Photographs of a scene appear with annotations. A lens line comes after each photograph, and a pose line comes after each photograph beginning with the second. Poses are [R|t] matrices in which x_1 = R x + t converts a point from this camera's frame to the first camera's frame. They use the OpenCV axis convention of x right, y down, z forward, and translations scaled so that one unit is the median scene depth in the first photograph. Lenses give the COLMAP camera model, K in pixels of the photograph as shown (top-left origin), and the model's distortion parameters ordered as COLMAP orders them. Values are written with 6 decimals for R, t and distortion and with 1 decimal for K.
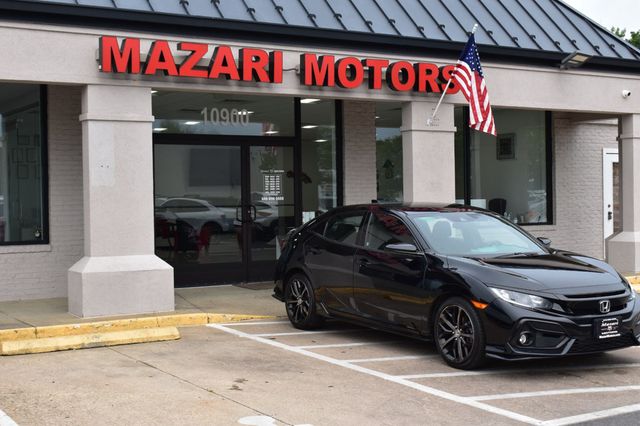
lens RADIAL K [[921.1, 0, 320.3], [0, 921.1, 210.5], [0, 0, 1]] dist [0.023382, 0.000000]
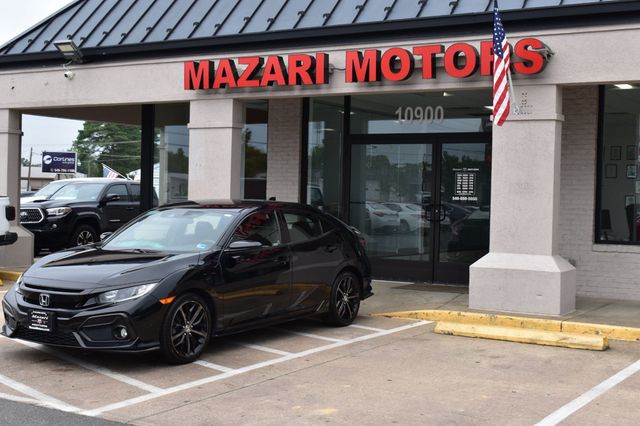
lens RADIAL K [[918.9, 0, 320.4], [0, 918.9, 213.8], [0, 0, 1]] dist [-0.014352, 0.000000]
pose [[0.448455, 0.045344, -0.892655, 0.862925], [-0.043365, 0.998640, 0.028942, -0.021235], [0.892753, 0.025731, 0.449811, 0.524359]]
